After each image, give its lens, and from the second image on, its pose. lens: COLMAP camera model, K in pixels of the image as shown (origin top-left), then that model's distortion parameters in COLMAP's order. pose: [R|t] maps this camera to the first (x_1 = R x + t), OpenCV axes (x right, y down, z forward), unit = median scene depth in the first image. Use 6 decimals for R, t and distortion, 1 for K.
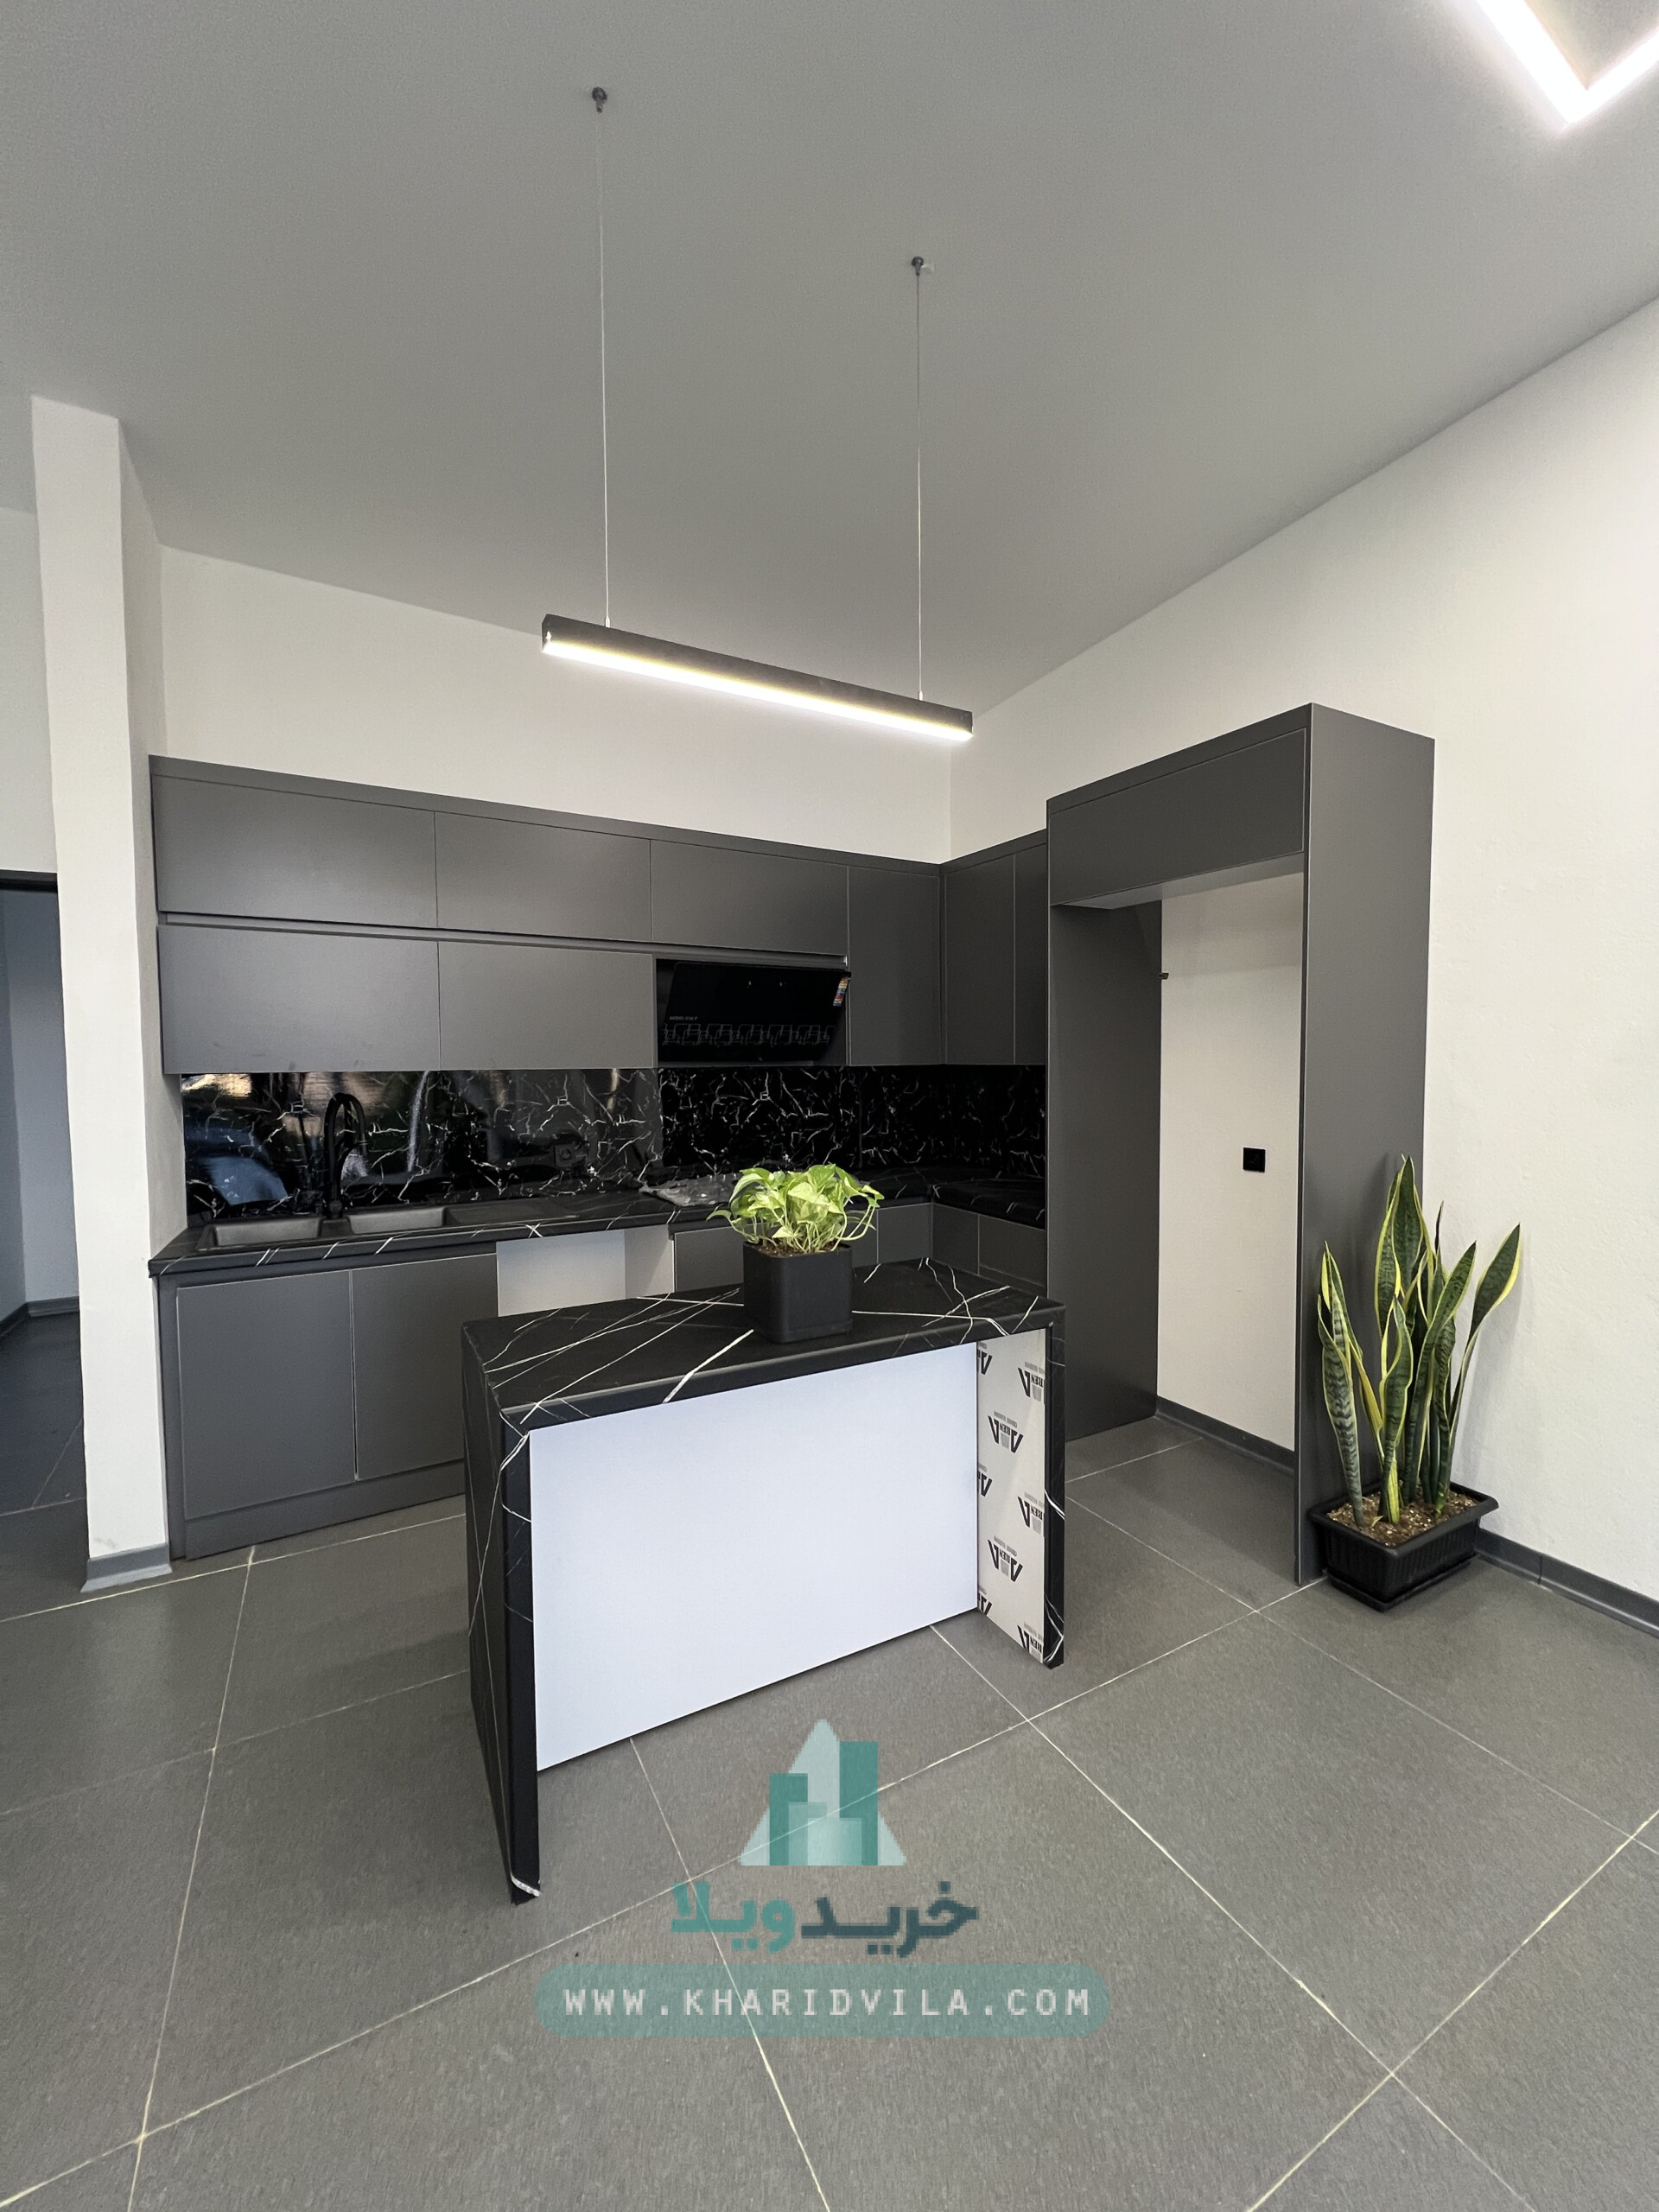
lens RADIAL K [[887.7, 0, 832.6], [0, 887.7, 1098.3], [0, 0, 1]] dist [-0.000833, -0.000905]
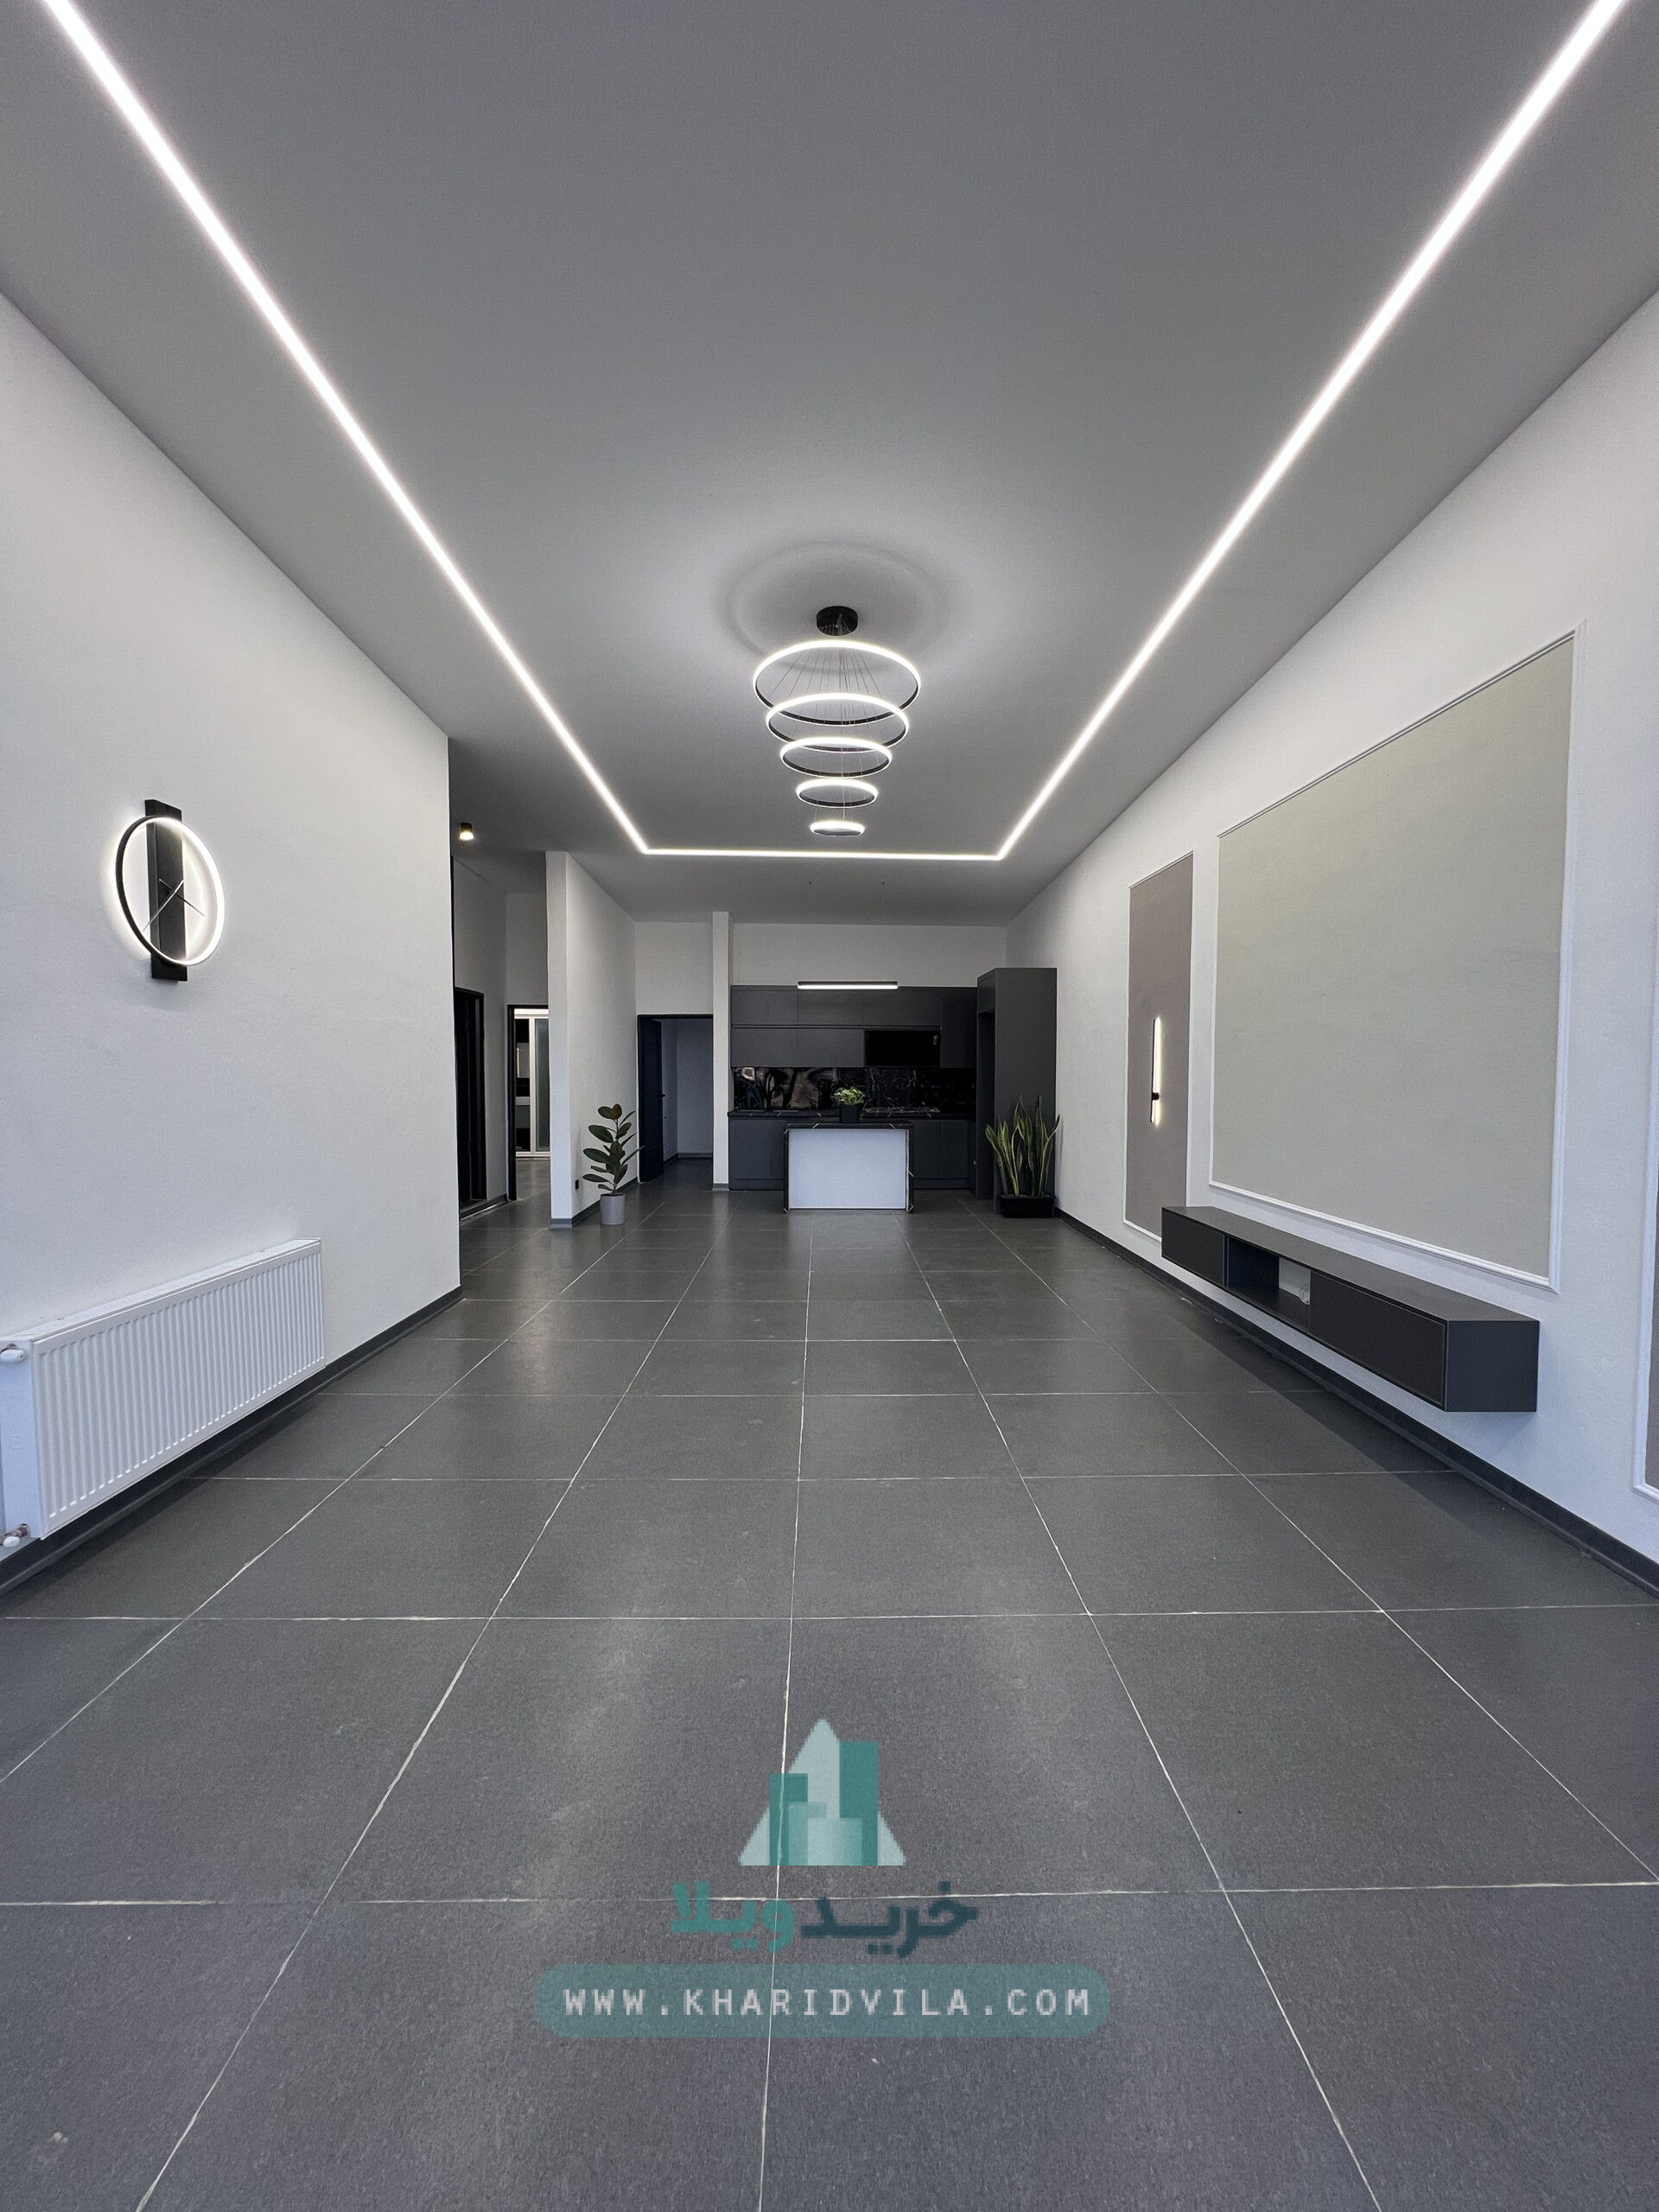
lens RADIAL K [[897.4, 0, 841.1], [0, 897.4, 1114.3], [0, 0, 1]] dist [-0.004045, -0.000264]
pose [[0.875470, 0.034772, -0.482019, 1.610820], [-0.034532, 0.999360, 0.009374, 0.136538], [0.482037, 0.008438, 0.876110, -2.271093]]
